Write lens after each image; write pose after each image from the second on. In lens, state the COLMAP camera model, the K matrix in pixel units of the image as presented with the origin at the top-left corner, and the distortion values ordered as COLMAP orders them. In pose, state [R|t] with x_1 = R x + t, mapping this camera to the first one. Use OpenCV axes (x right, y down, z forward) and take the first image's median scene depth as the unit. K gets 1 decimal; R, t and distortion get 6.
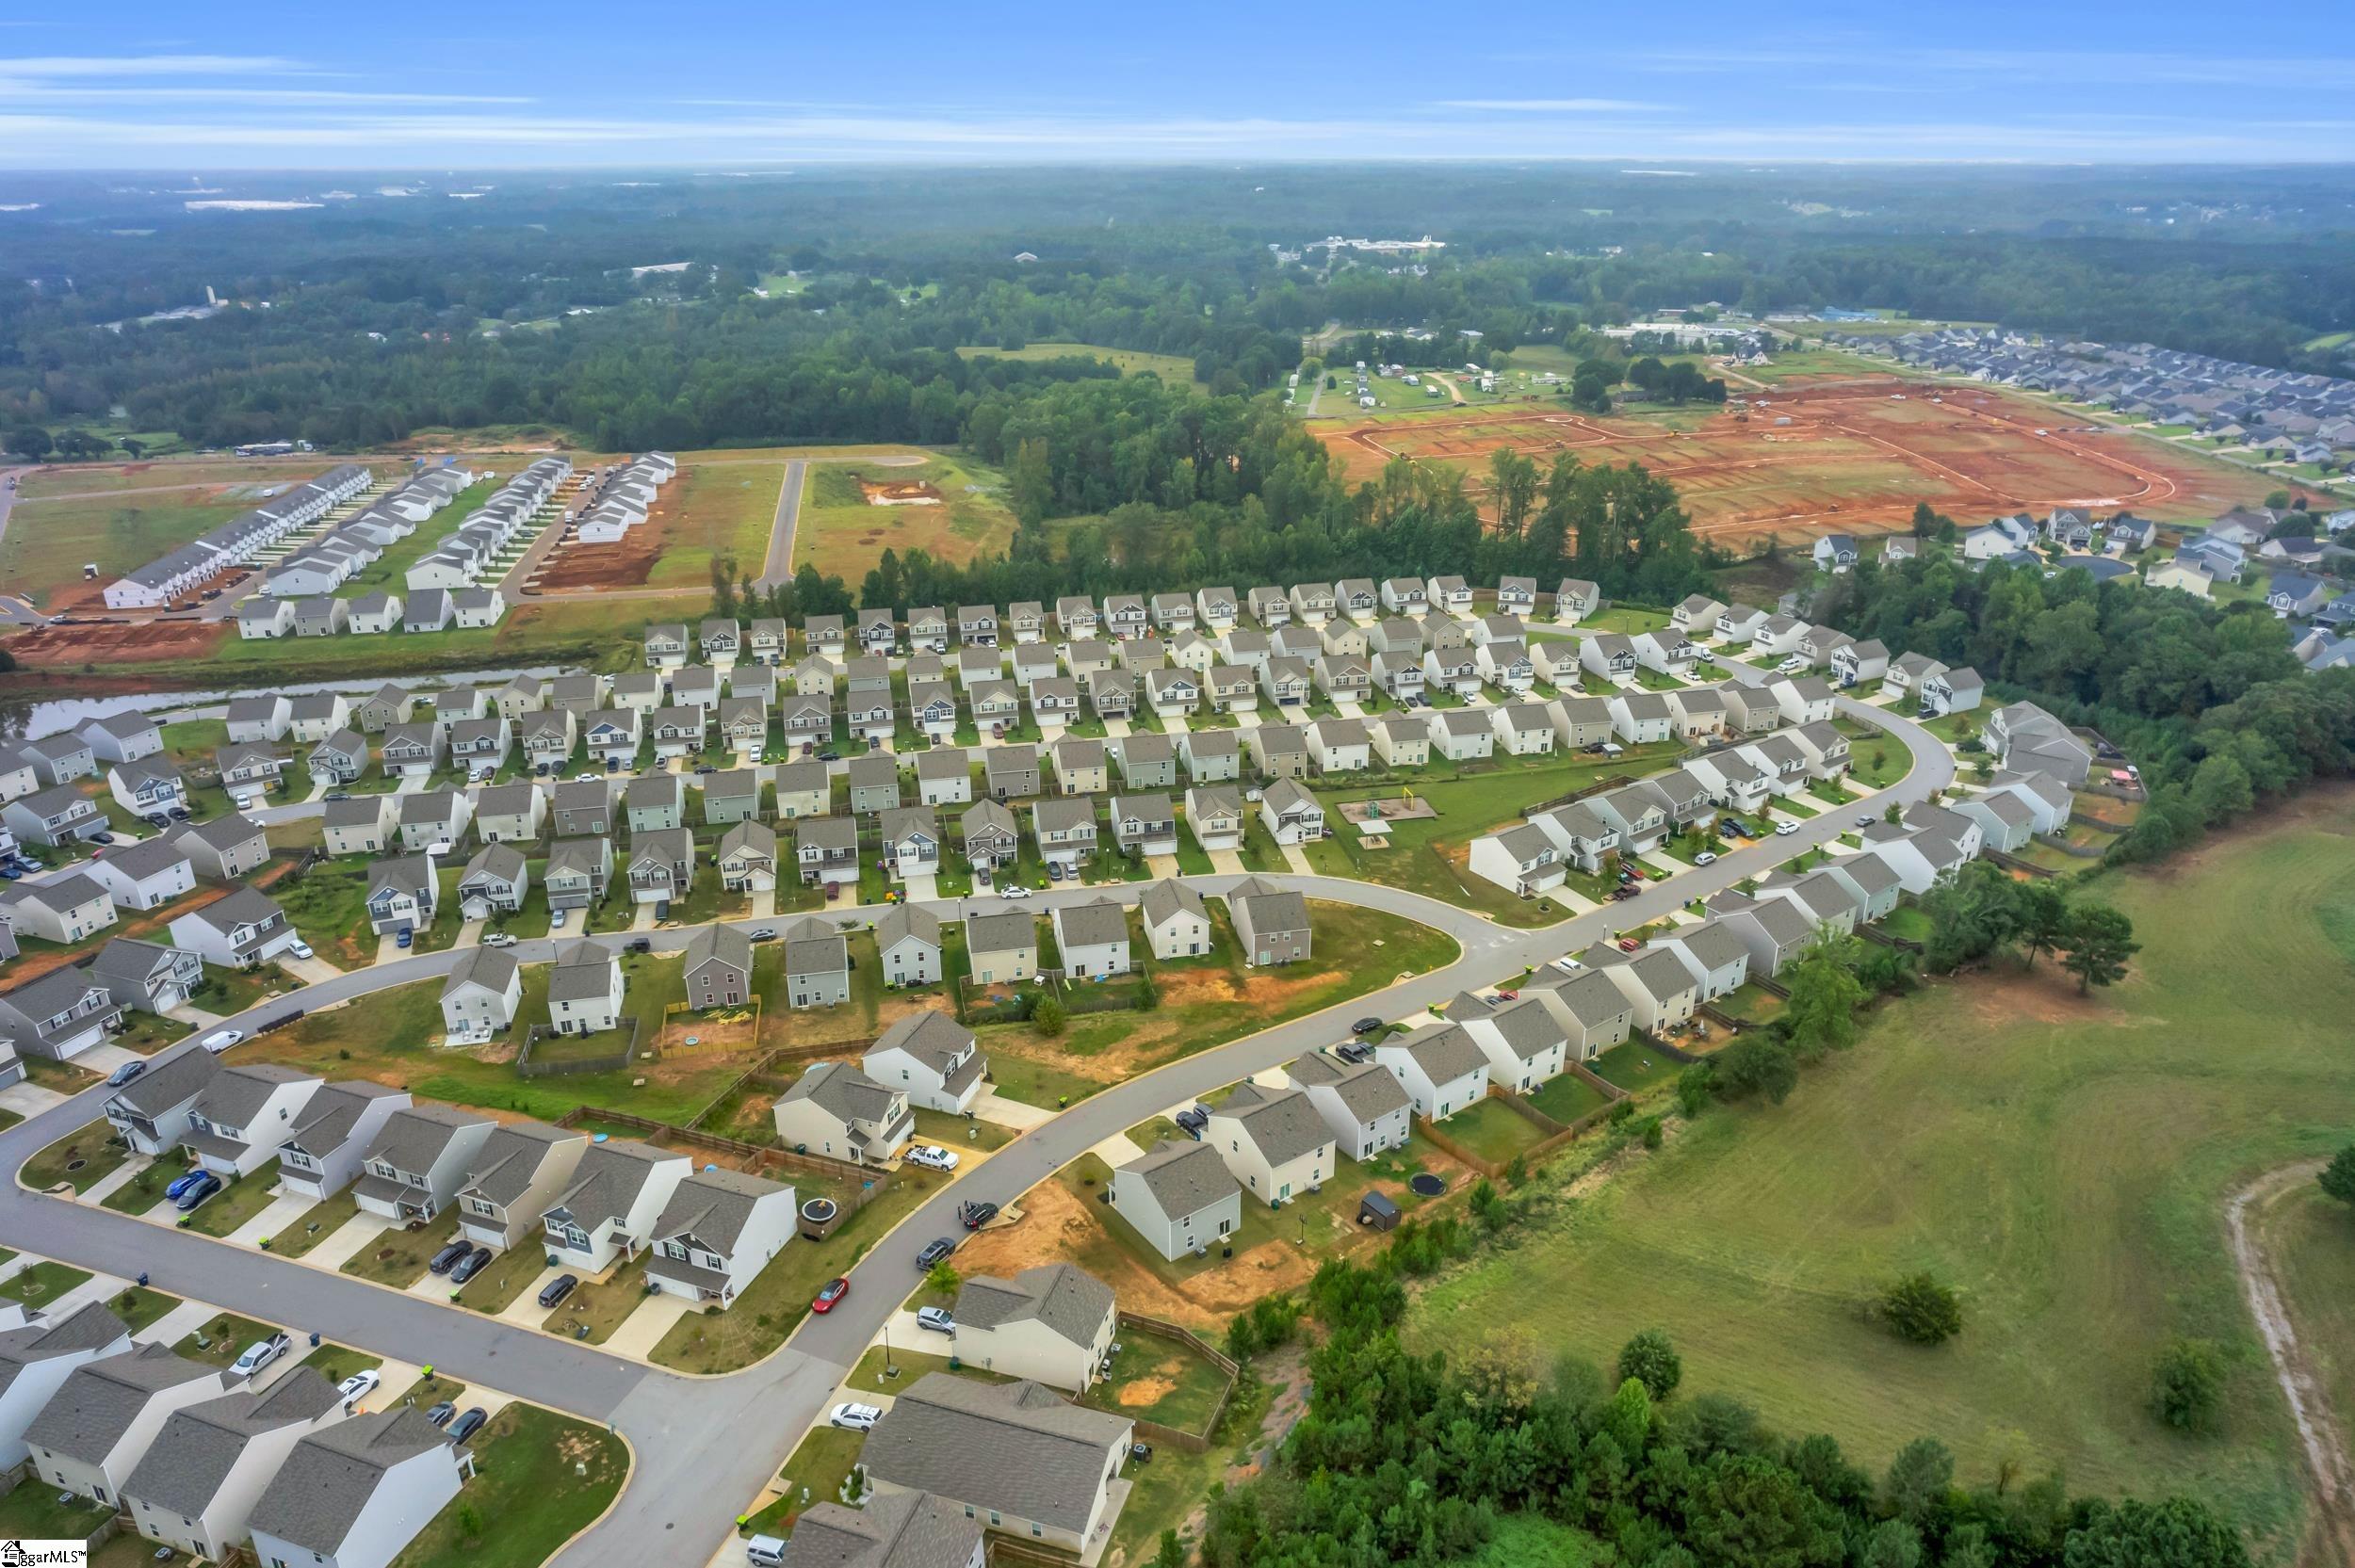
lens RADIAL K [[1520.9, 0, 1192.2], [0, 1520.9, 787.4], [0, 0, 1]] dist [-0.060115, 0.045883]
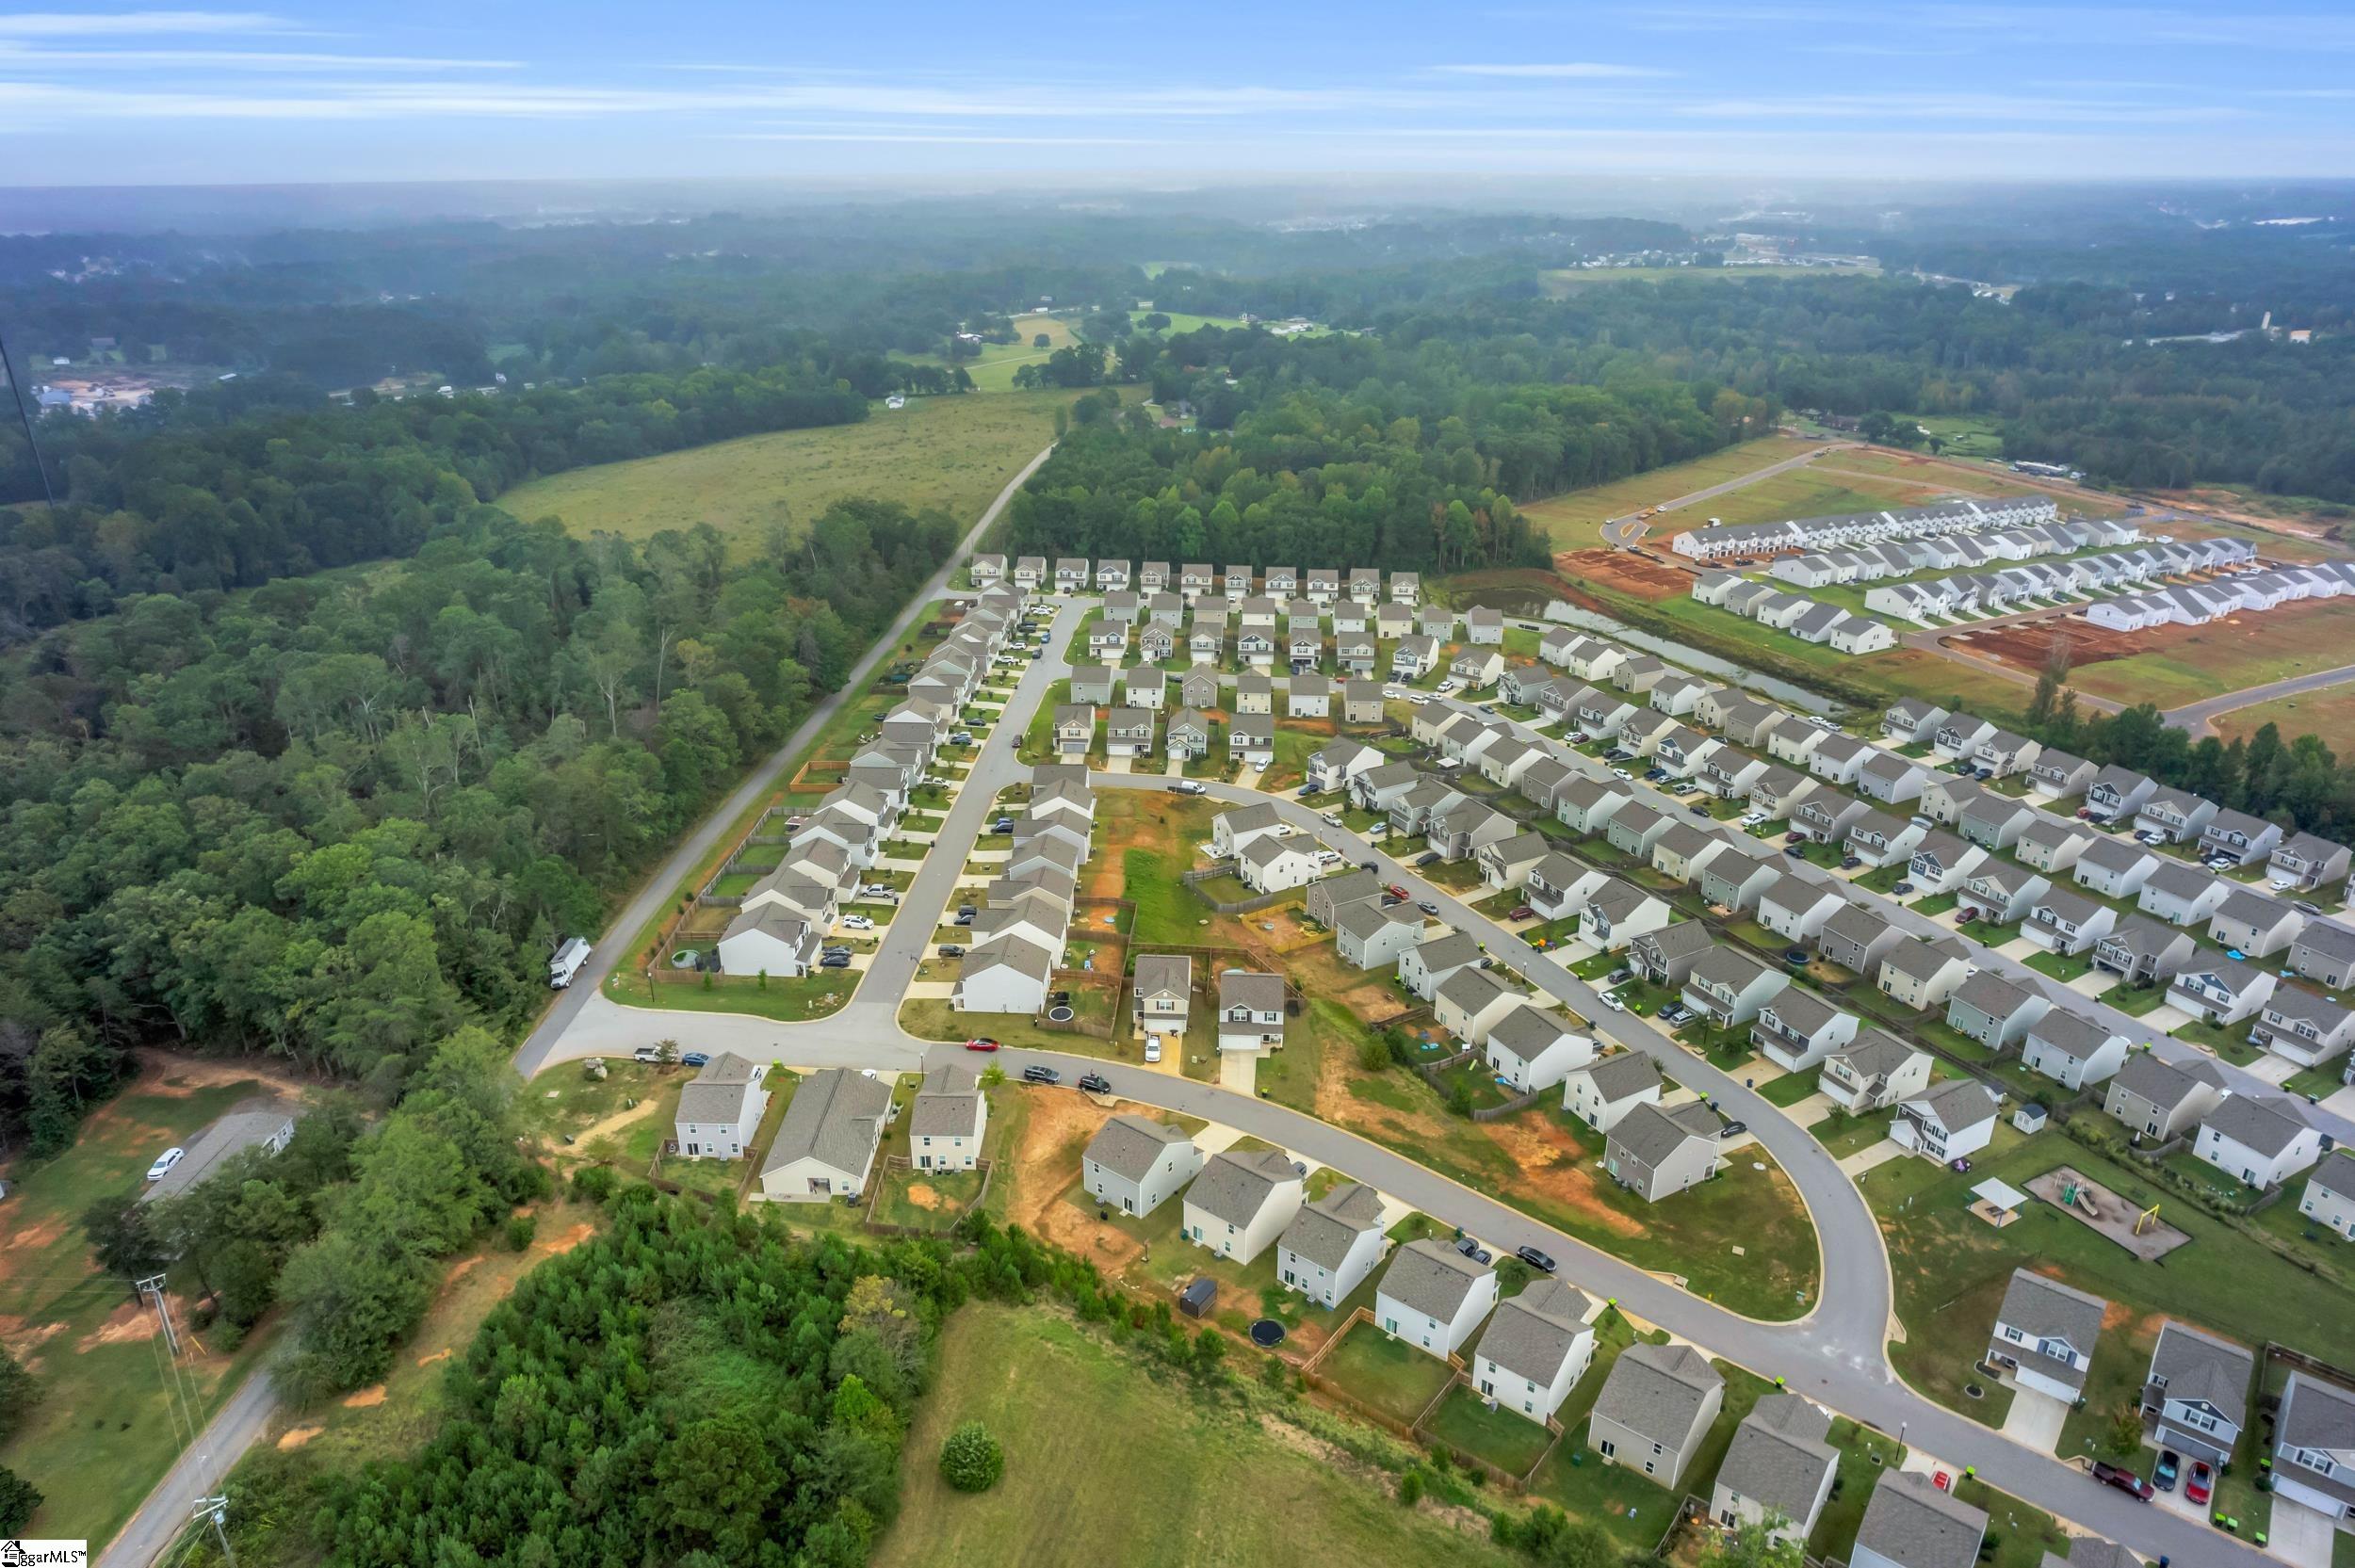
lens RADIAL K [[1520.9, 0, 1182.8], [0, 1520.9, 786.3], [0, 0, 1]] dist [-0.060115, 0.045883]
pose [[0.285057, 0.375682, -0.881819, 0.883993], [-0.379296, 0.889106, 0.256175, -0.286514], [0.880271, 0.261445, 0.395941, 0.479784]]
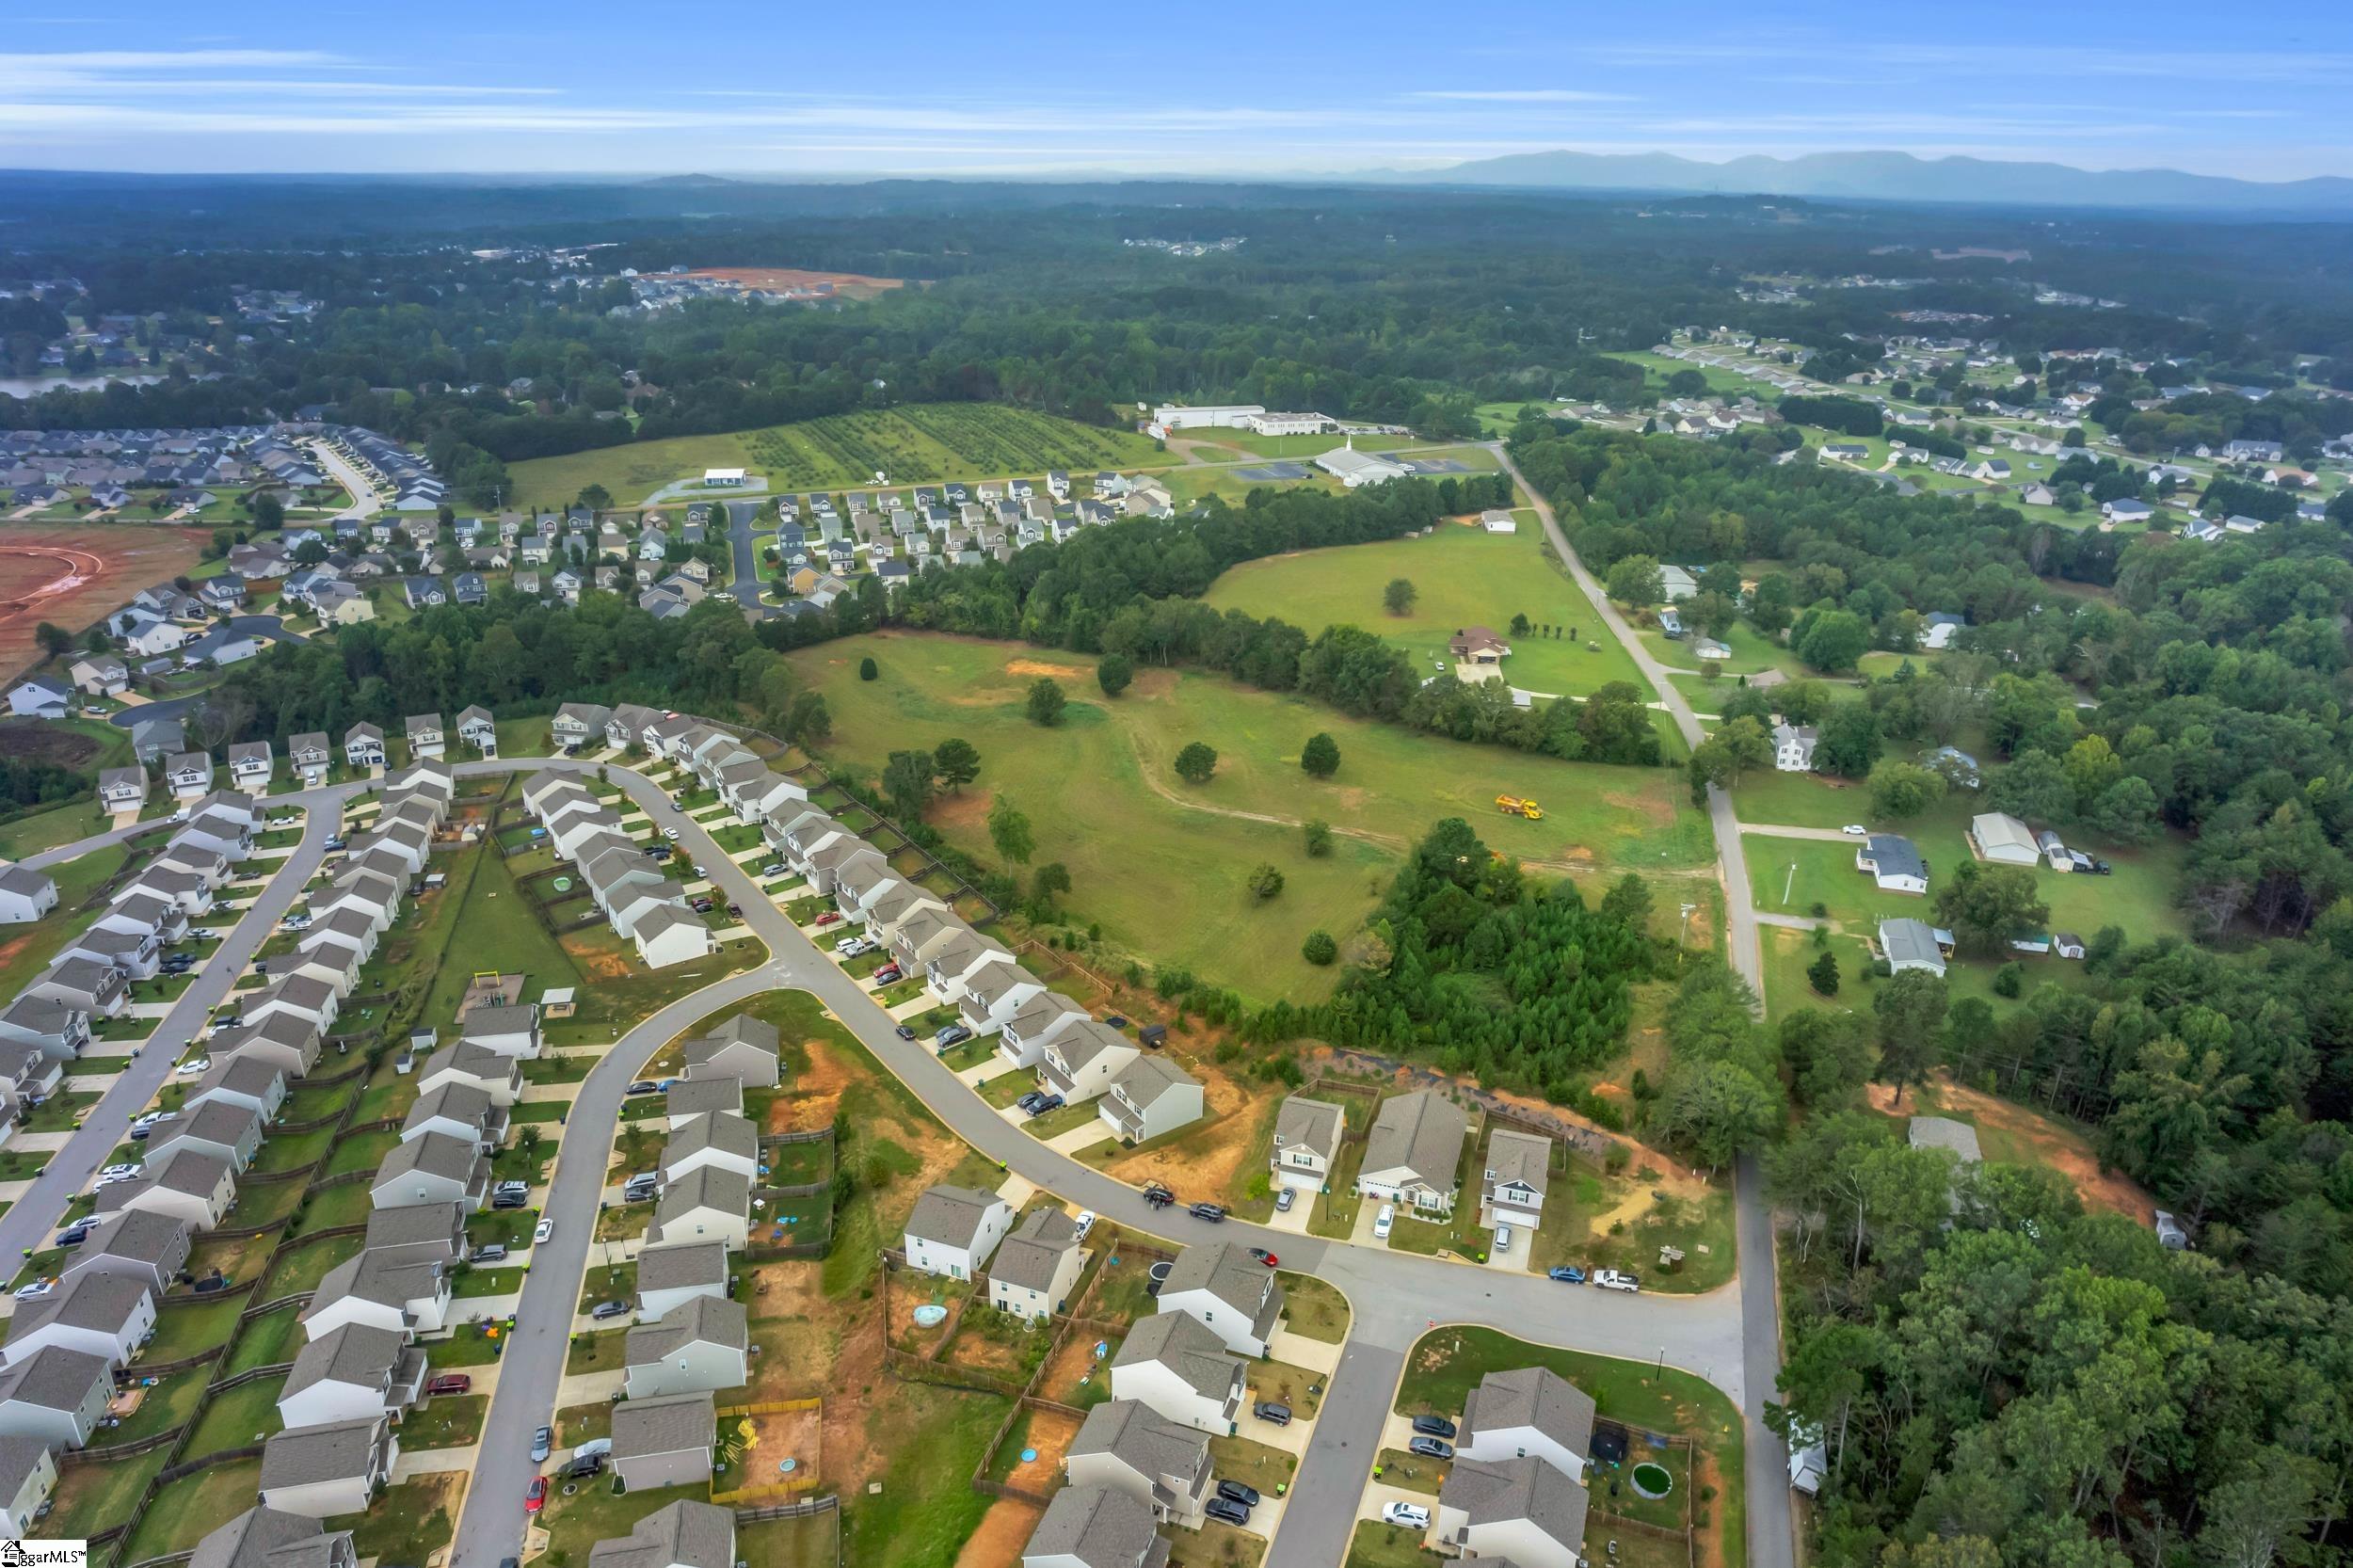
lens RADIAL K [[1519.8, 0, 1184.7], [0, 1519.8, 783.4], [0, 0, 1]] dist [-0.060115, 0.045883]
pose [[-0.001187, -0.372771, 0.927923, -1.157984], [0.375787, 0.859746, 0.345863, -0.435595], [-0.926705, 0.349112, 0.139062, 0.660661]]
